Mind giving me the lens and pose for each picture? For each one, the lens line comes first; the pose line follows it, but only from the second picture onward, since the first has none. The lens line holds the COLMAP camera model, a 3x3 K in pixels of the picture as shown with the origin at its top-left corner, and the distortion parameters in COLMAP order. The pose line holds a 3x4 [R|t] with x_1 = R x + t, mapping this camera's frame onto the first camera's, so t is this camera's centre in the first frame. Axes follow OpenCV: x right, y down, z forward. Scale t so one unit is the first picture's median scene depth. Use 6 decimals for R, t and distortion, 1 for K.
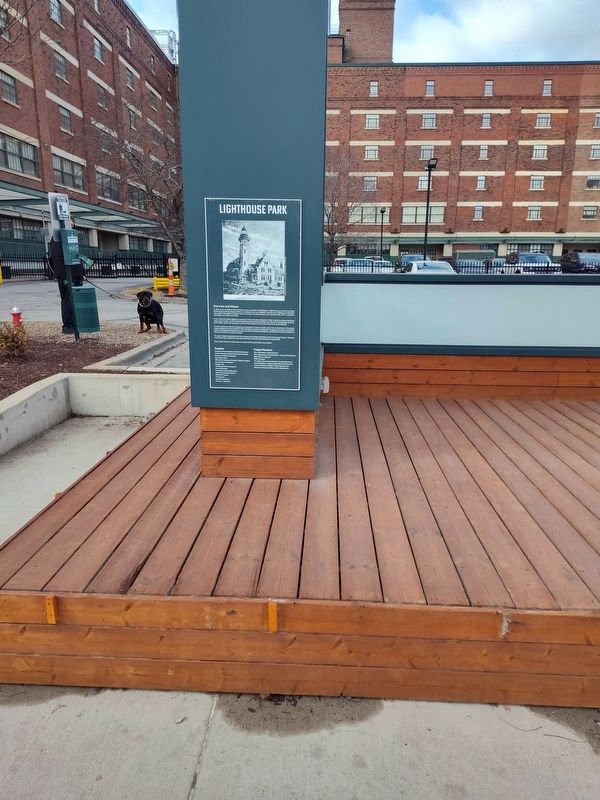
lens RADIAL K [[543.6, 0, 300.0], [0, 543.6, 400.0], [0, 0, 1]] dist [-0.000235, -0.001144]
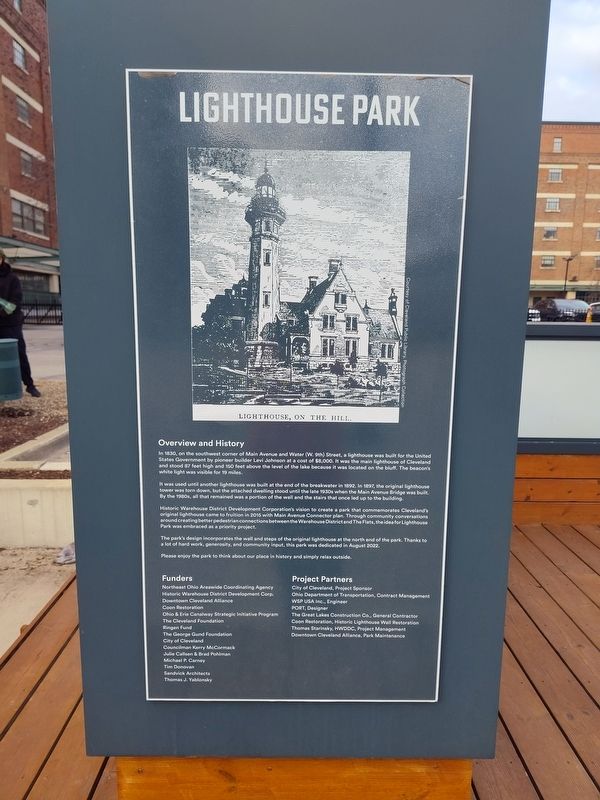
lens RADIAL K [[534.1, 0, 290.3], [0, 534.1, 394.5], [0, 0, 1]] dist [0.024947, -0.003173]
pose [[0.999024, -0.008082, 0.043432, -0.099496], [0.011985, 0.995835, -0.090379, -0.170875], [-0.042521, 0.090811, 0.994960, 0.703679]]
